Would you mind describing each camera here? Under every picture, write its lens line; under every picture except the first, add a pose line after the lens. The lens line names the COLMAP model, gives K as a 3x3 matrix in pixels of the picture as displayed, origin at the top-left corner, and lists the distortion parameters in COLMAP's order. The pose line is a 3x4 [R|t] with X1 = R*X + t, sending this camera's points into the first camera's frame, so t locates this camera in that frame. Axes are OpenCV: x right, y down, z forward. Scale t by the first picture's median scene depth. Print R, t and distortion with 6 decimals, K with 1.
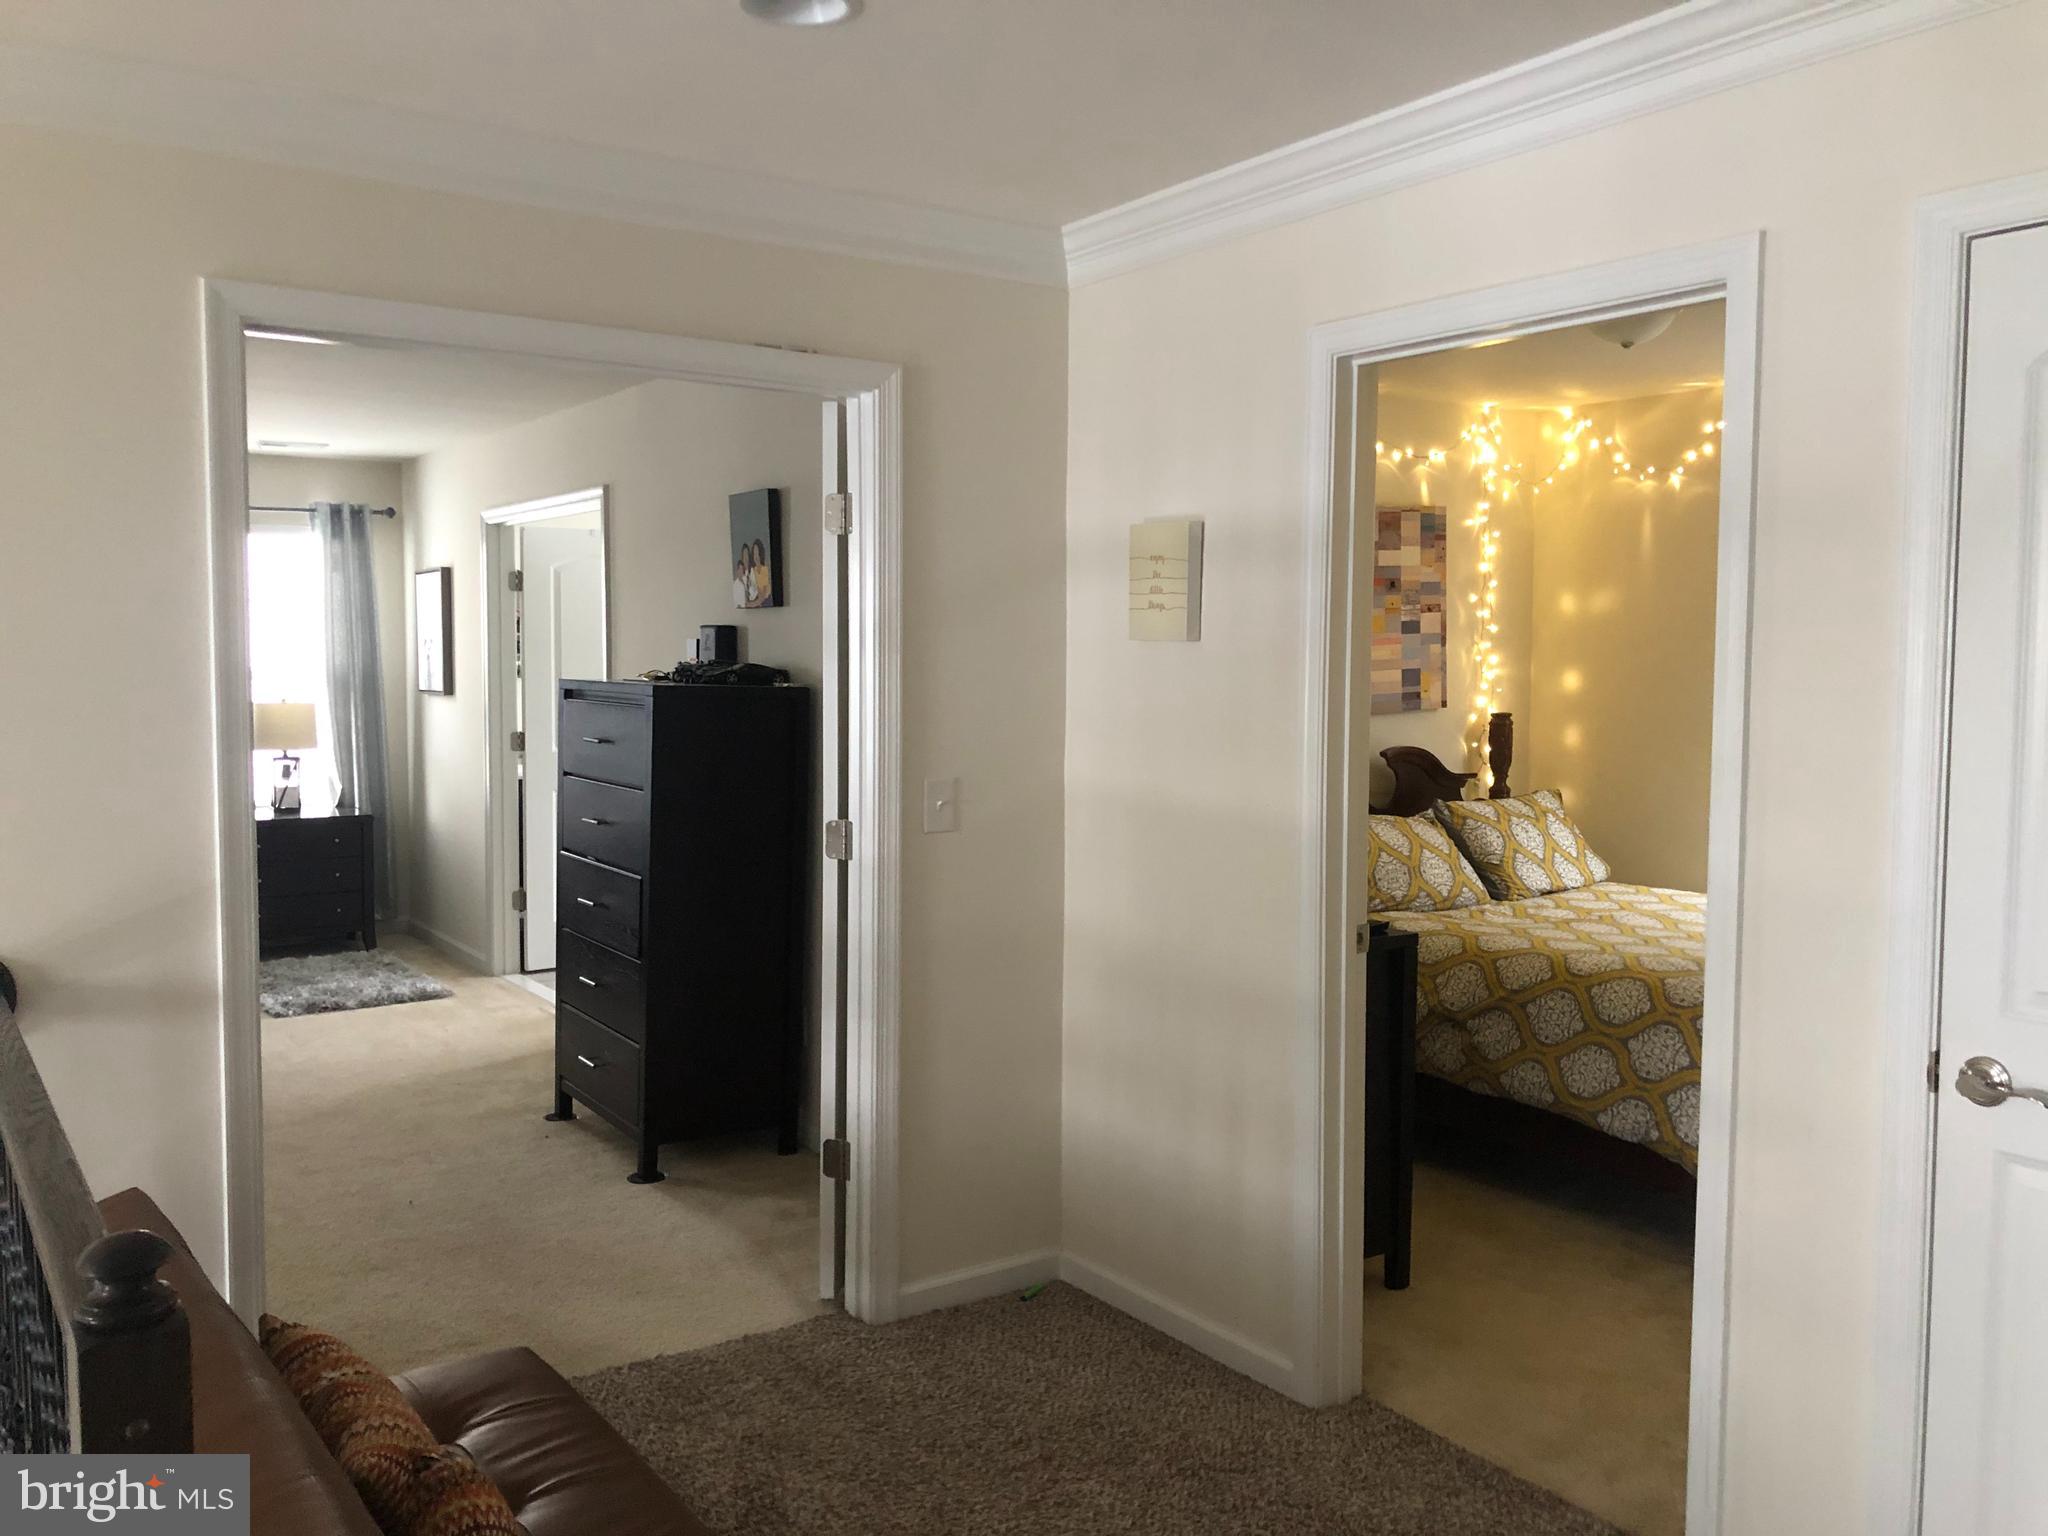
lens RADIAL K [[1665.3, 0, 1025.0], [0, 1665.3, 764.7], [0, 0, 1]] dist [0.005023, 0.008971]
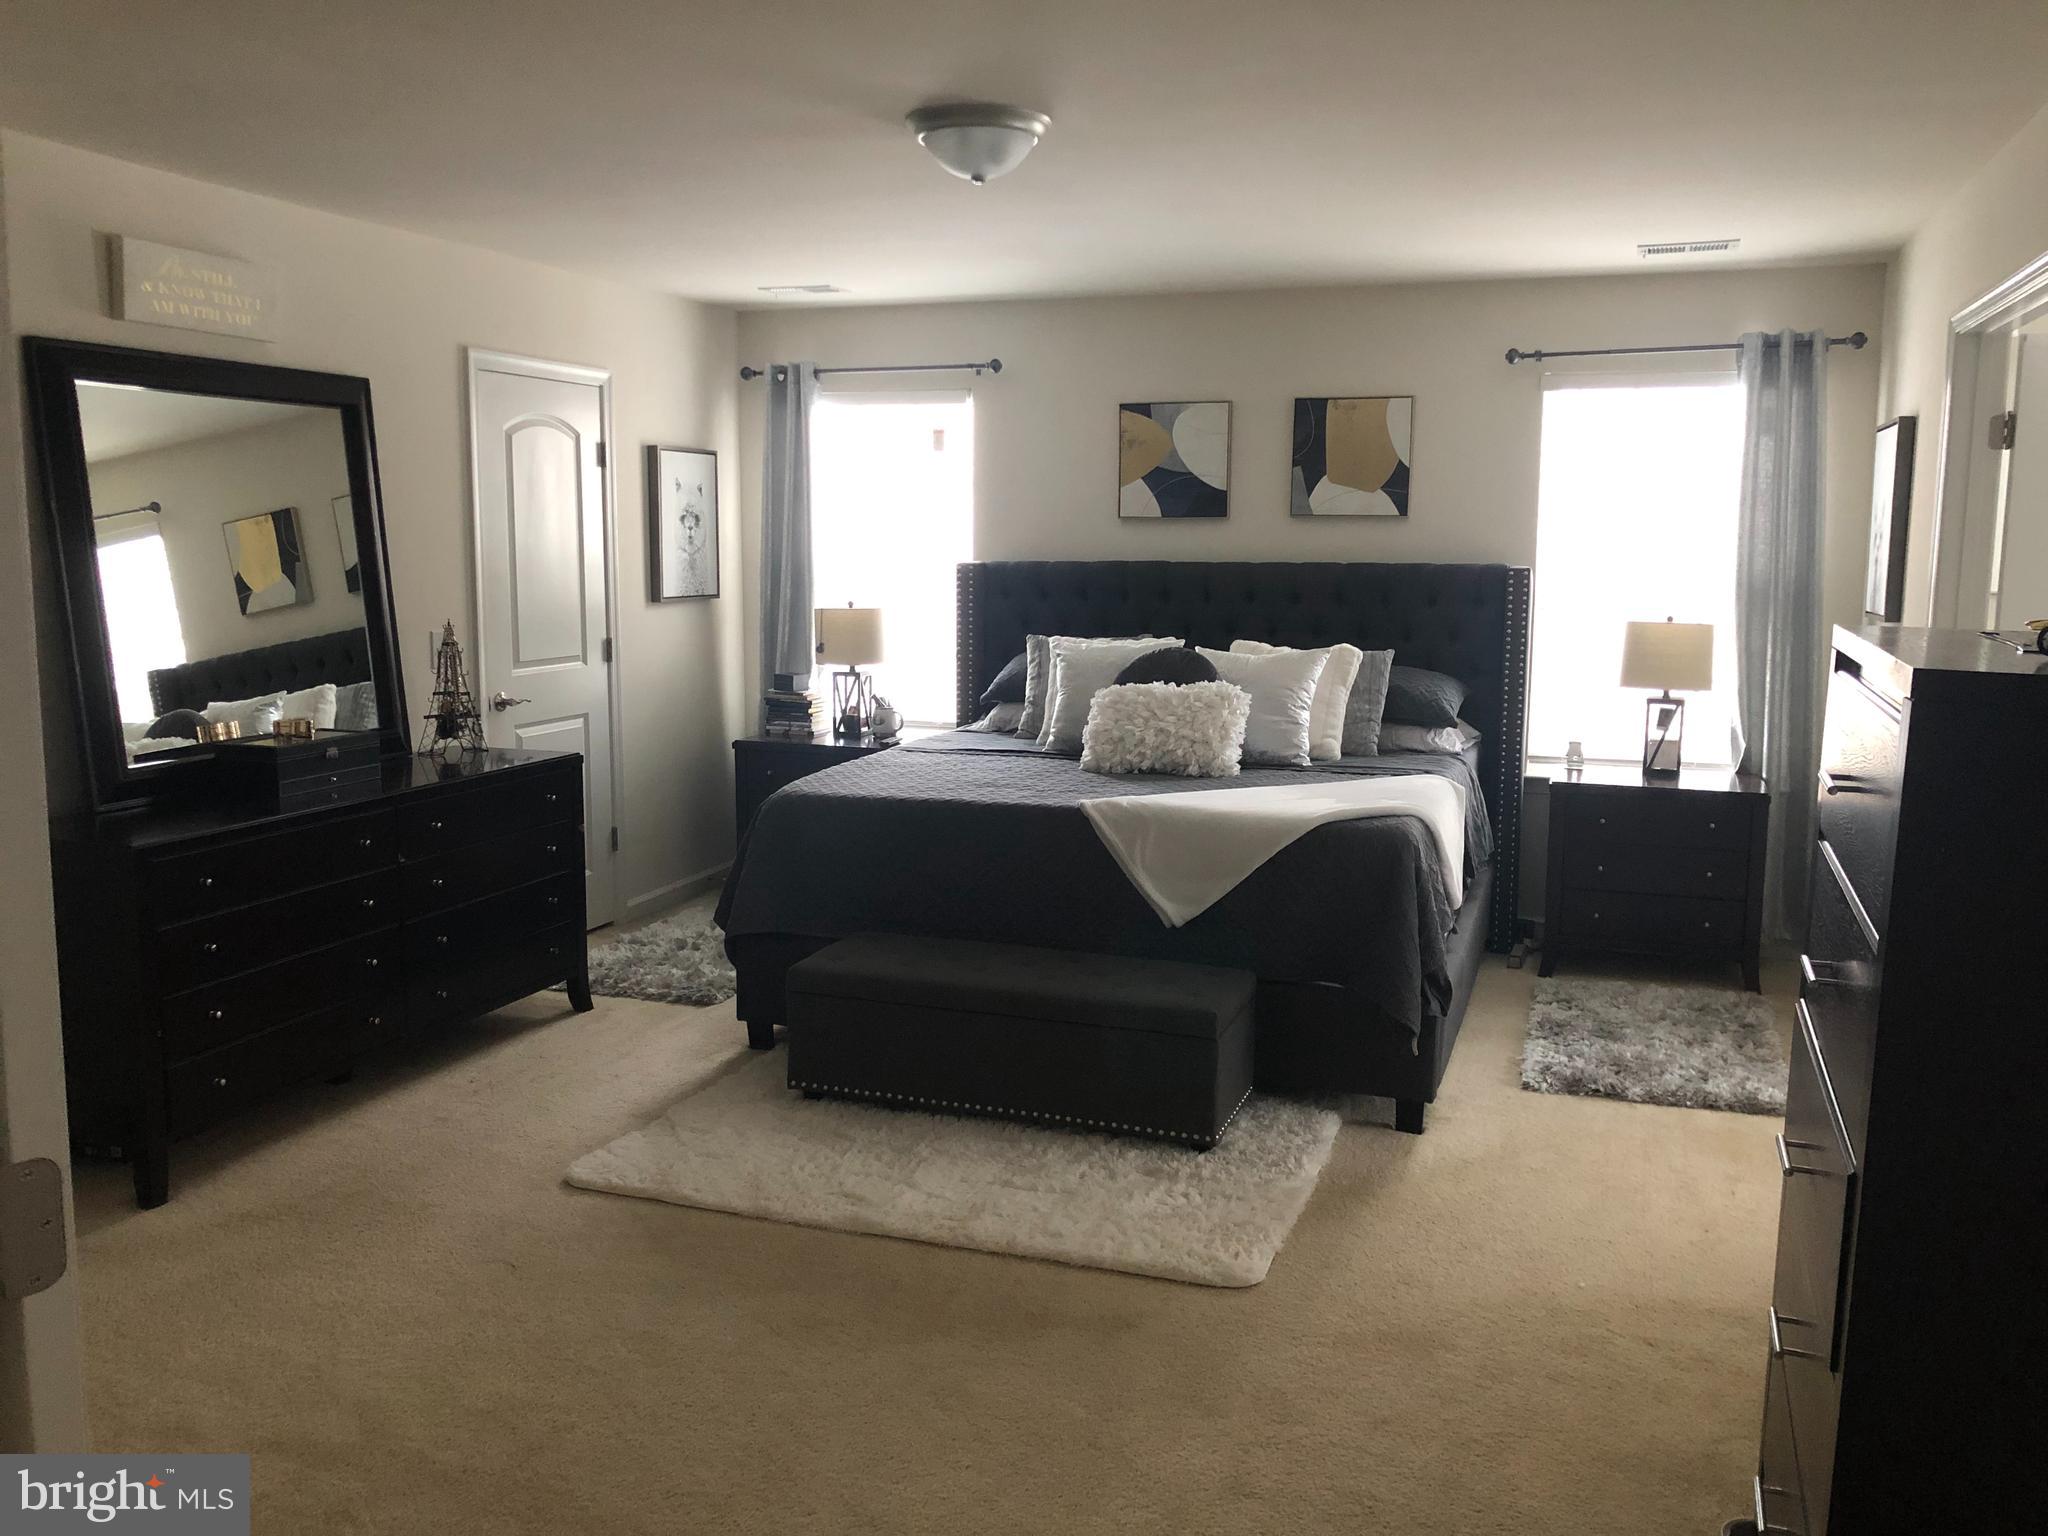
lens RADIAL K [[1665.3, 0, 1023.5], [0, 1665.3, 760.3], [0, 0, 1]] dist [0.005023, 0.008971]
pose [[0.590858, 0.109642, -0.799291, -0.030283], [-0.060667, 0.993955, 0.091499, -0.027082], [0.804491, -0.005572, 0.593938, 0.350816]]
